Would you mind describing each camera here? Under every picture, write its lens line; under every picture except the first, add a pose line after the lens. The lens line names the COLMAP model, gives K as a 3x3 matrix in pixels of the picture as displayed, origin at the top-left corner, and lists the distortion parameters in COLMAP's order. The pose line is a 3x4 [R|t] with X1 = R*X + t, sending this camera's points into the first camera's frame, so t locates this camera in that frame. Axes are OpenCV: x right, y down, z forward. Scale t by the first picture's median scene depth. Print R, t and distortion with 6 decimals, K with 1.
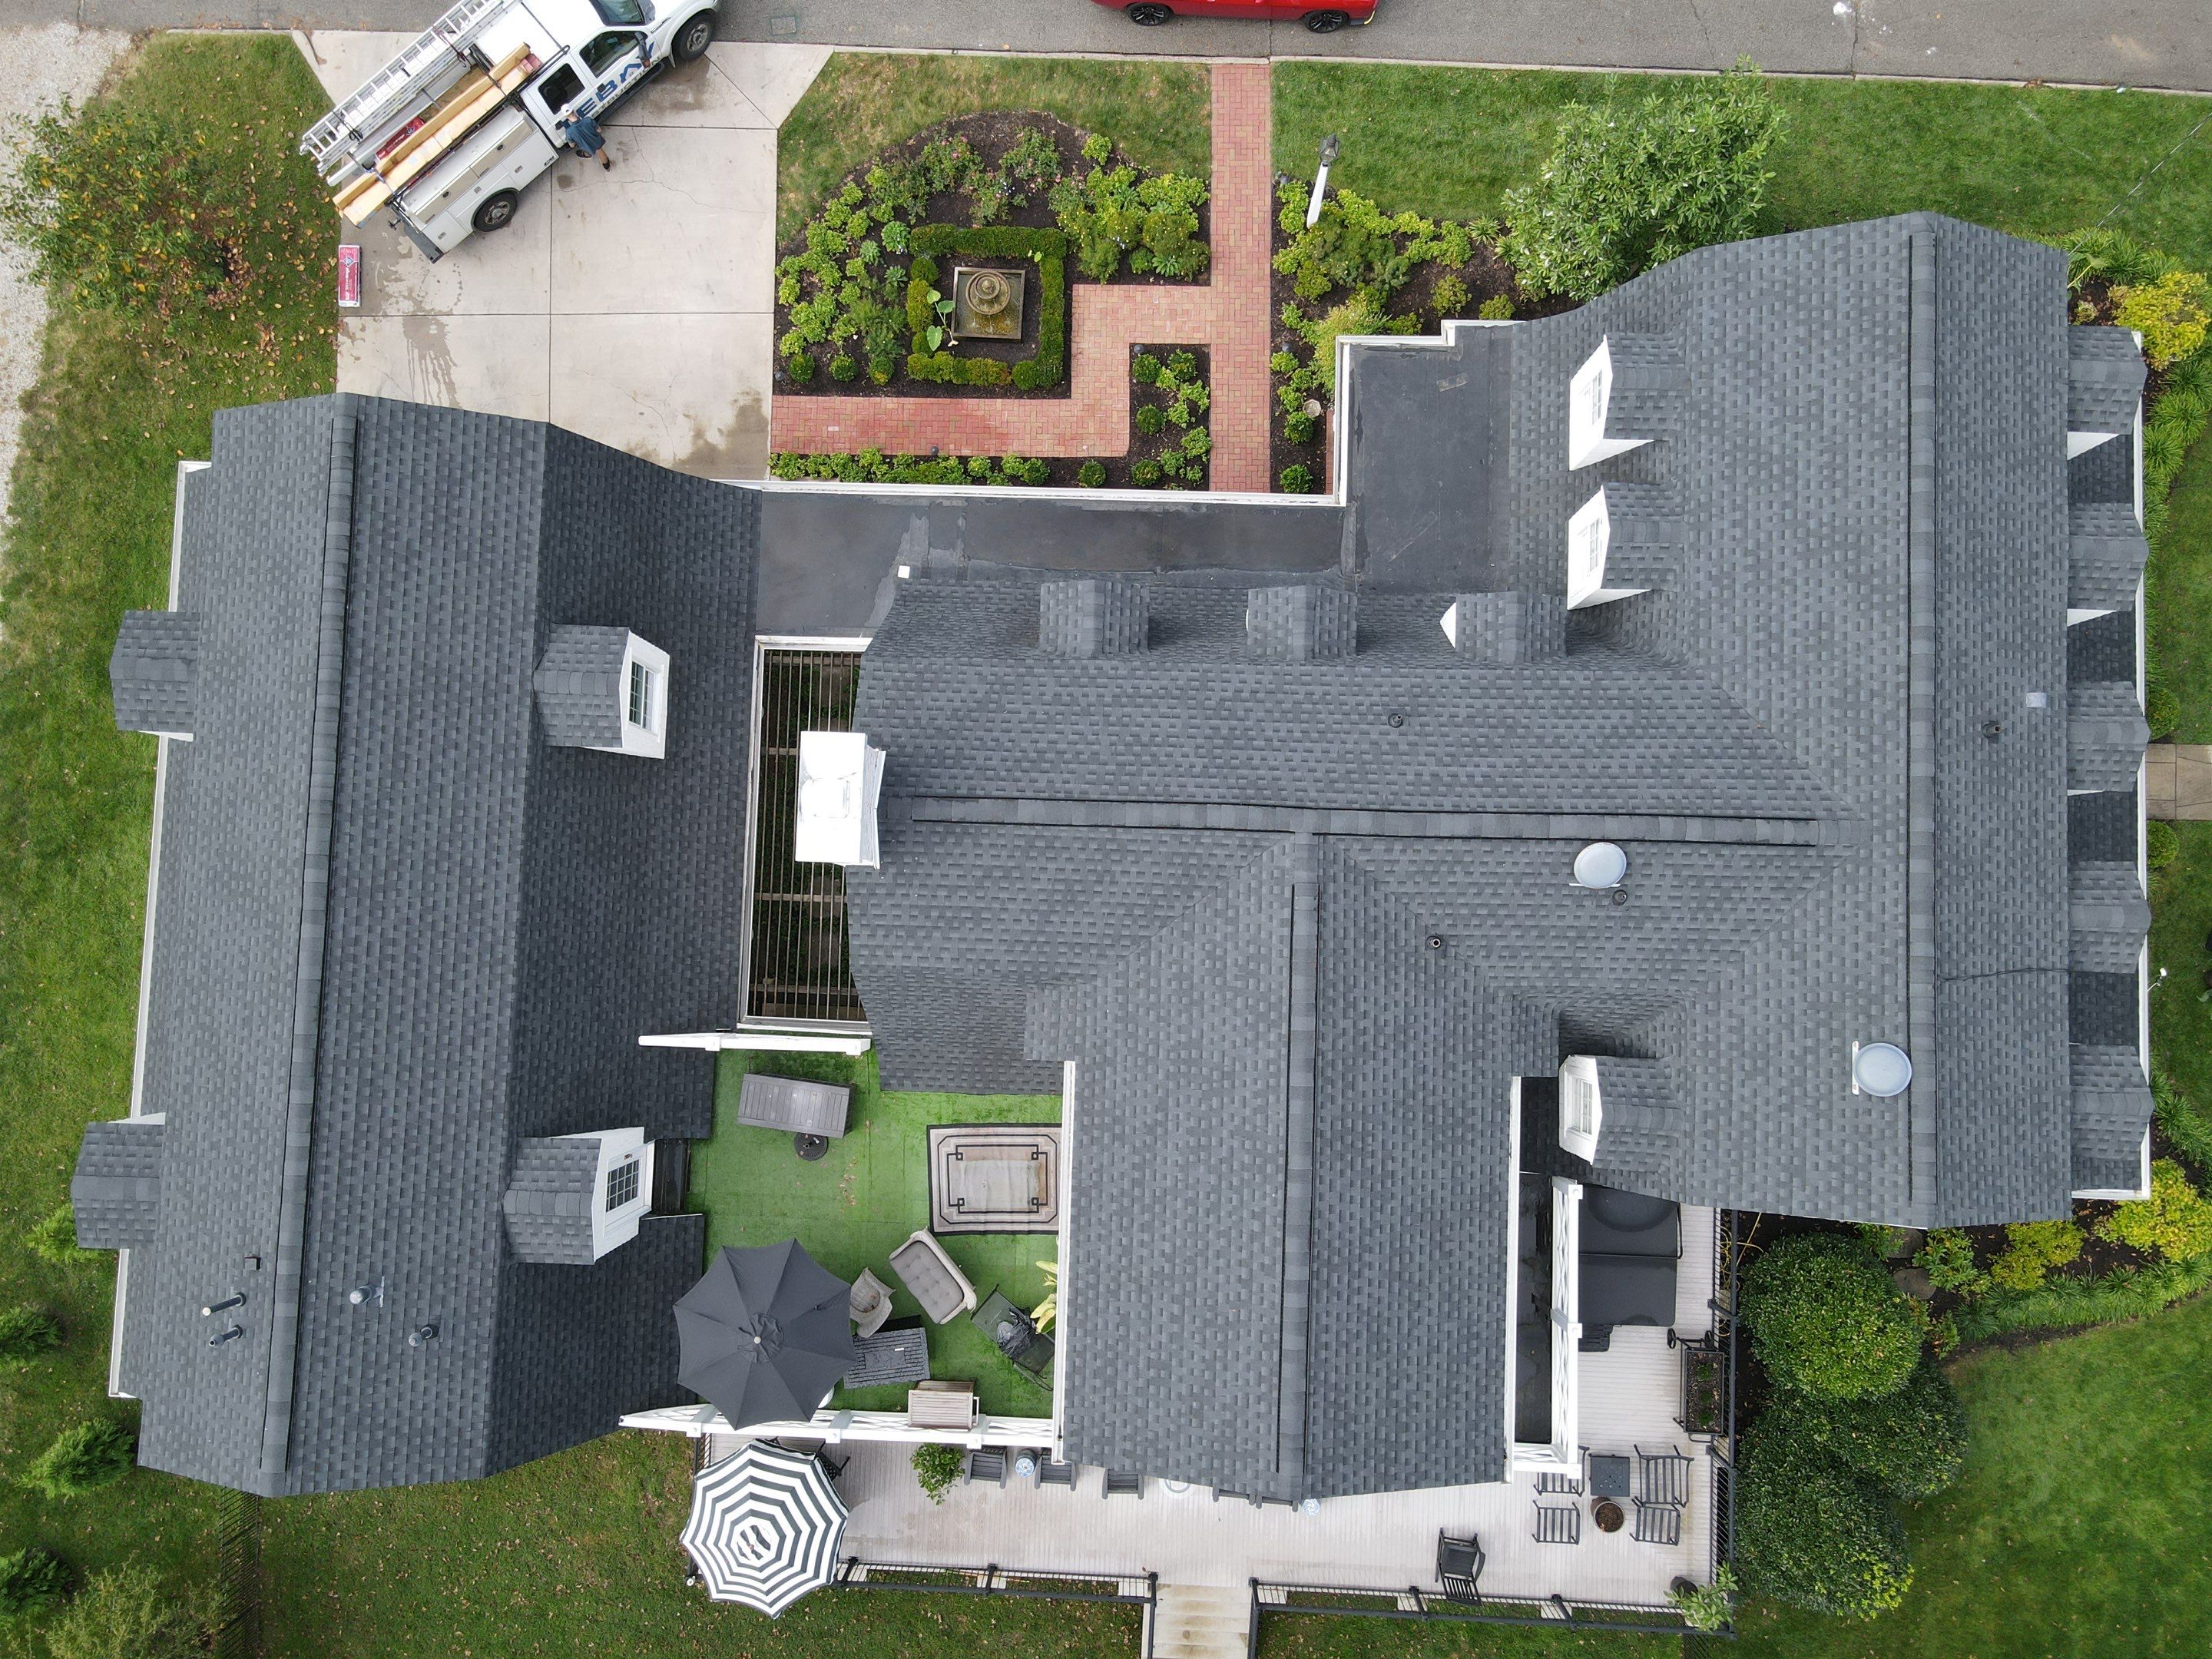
lens RADIAL K [[1624.2, 0, 1096.1], [0, 1624.2, 835.7], [0, 0, 1]] dist [0.019872, -0.008508]
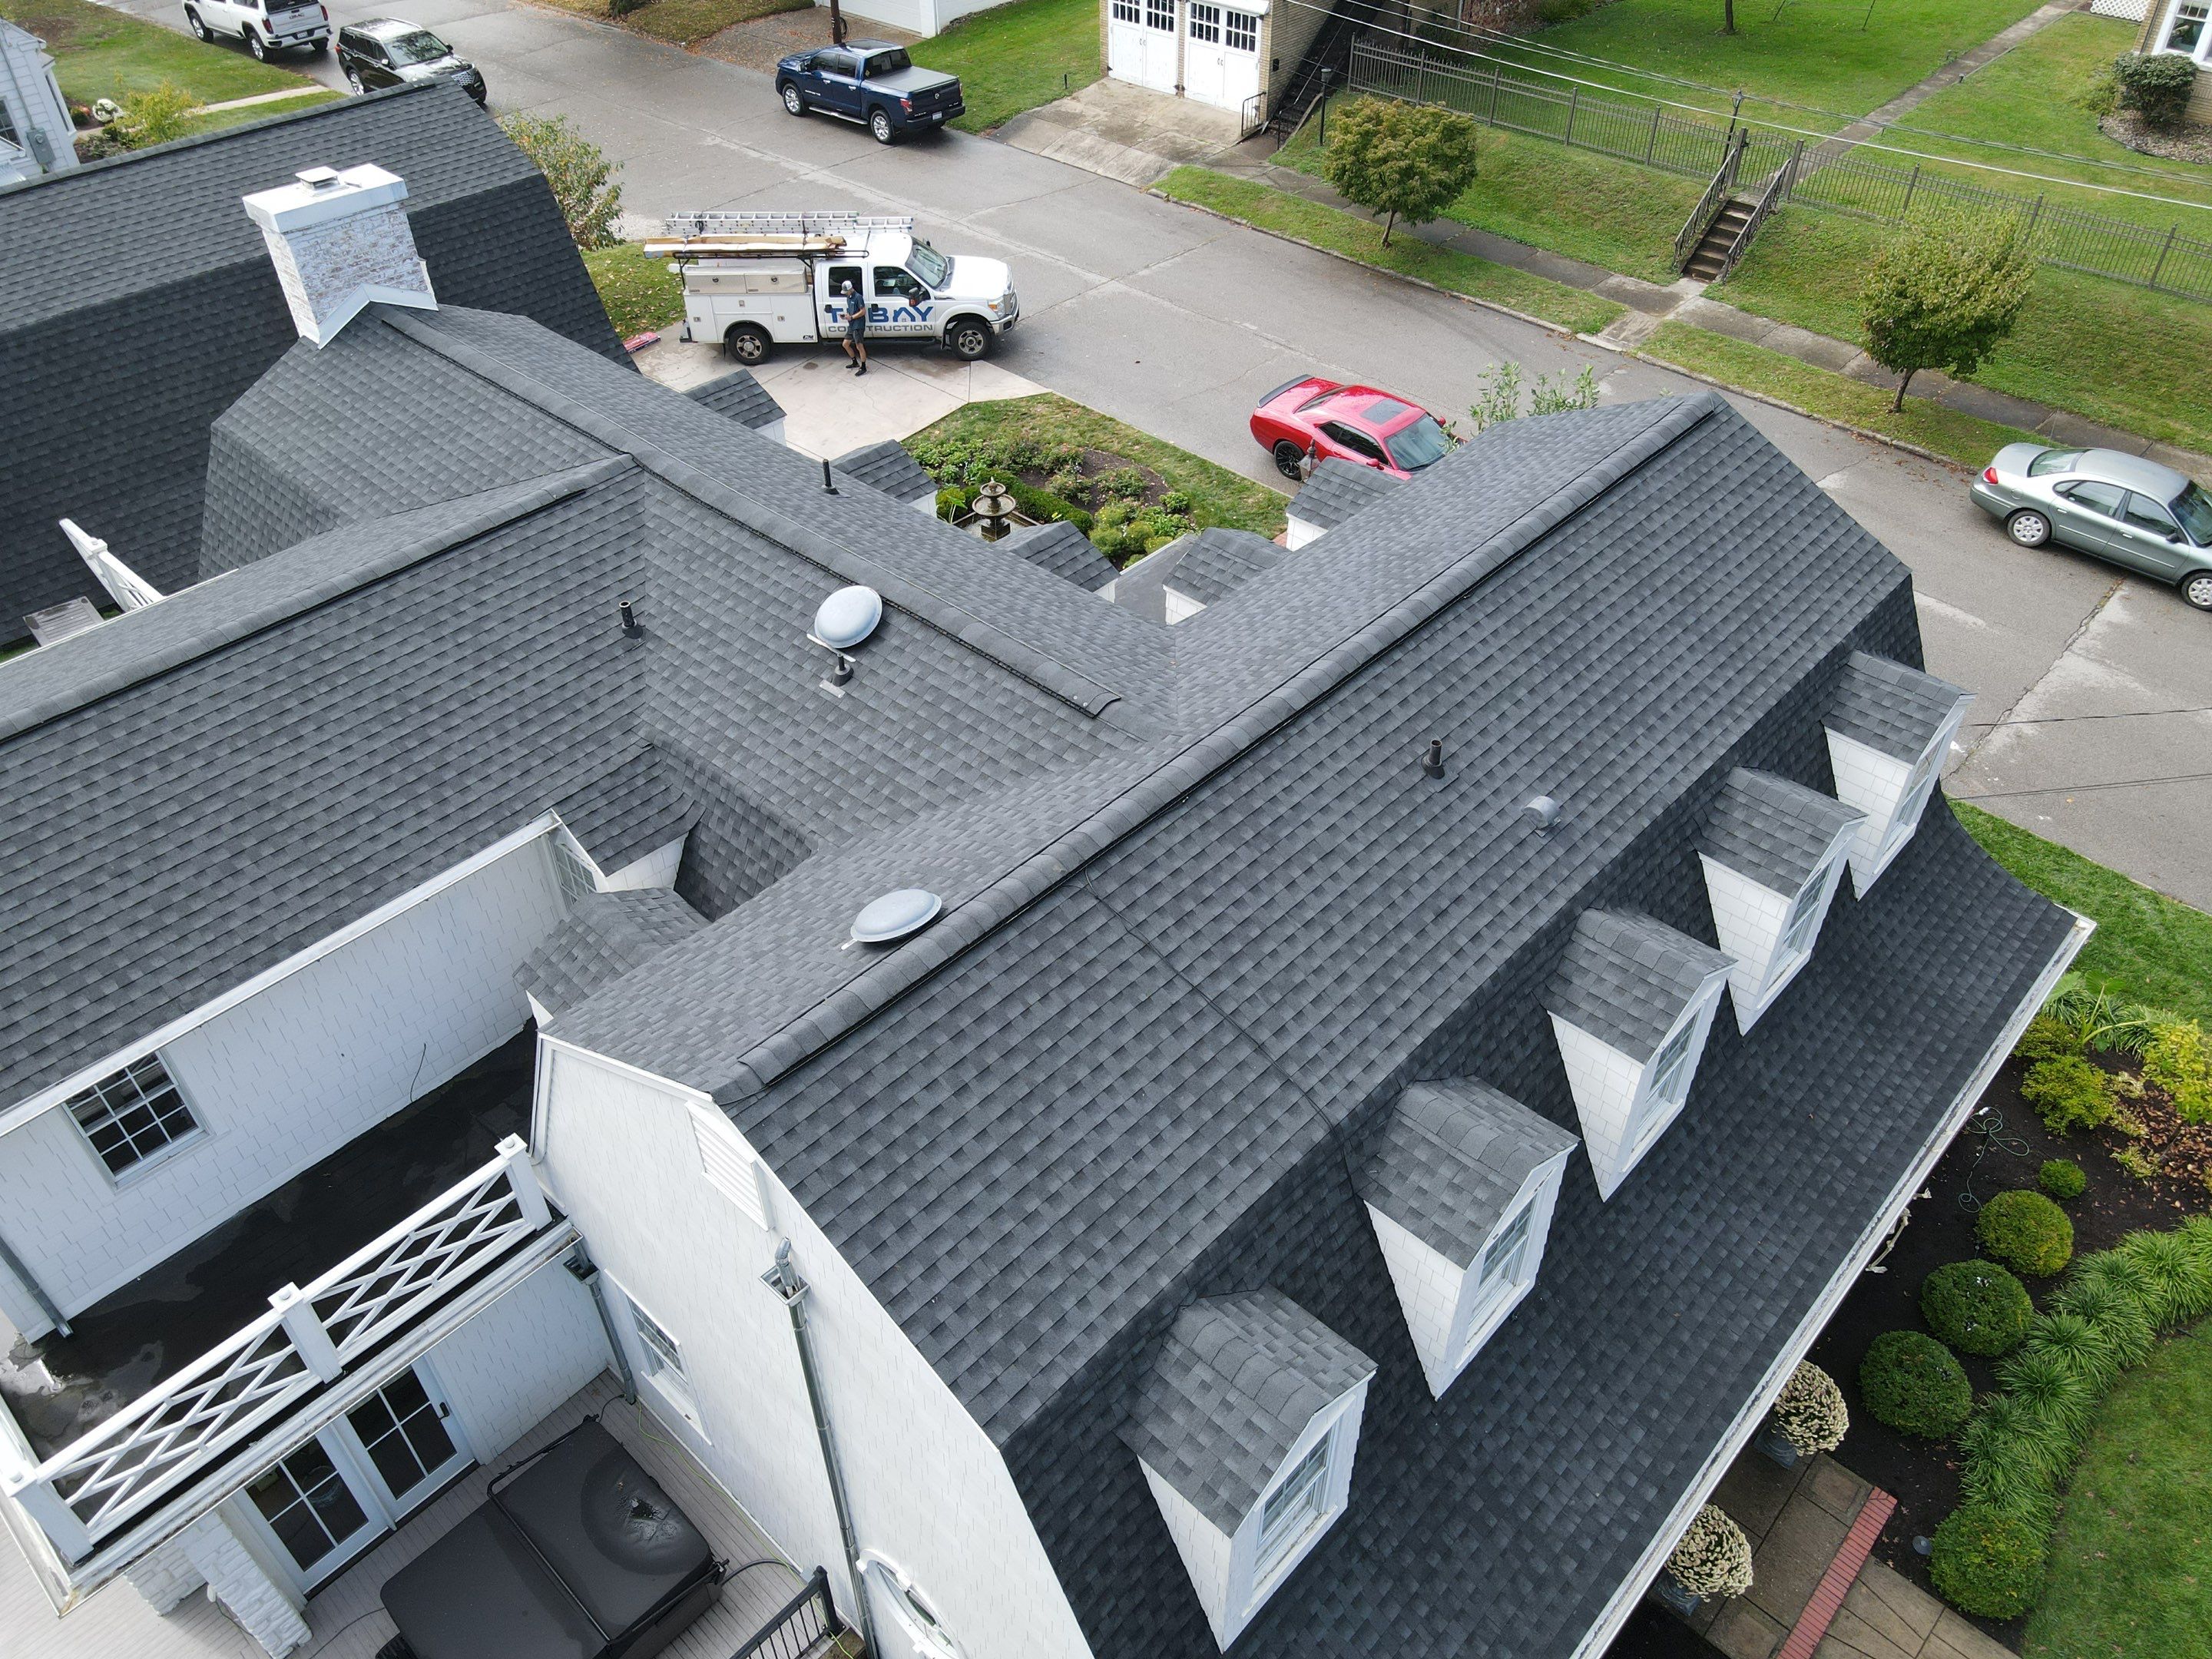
lens RADIAL K [[1624.2, 0, 1096.1], [0, 1624.2, 835.7], [0, 0, 1]] dist [0.019872, -0.008508]
pose [[0.751415, 0.445404, -0.486816, 0.562255], [-0.658978, 0.544033, -0.519399, 0.264199], [0.033501, 0.711086, 0.702306, 0.423099]]
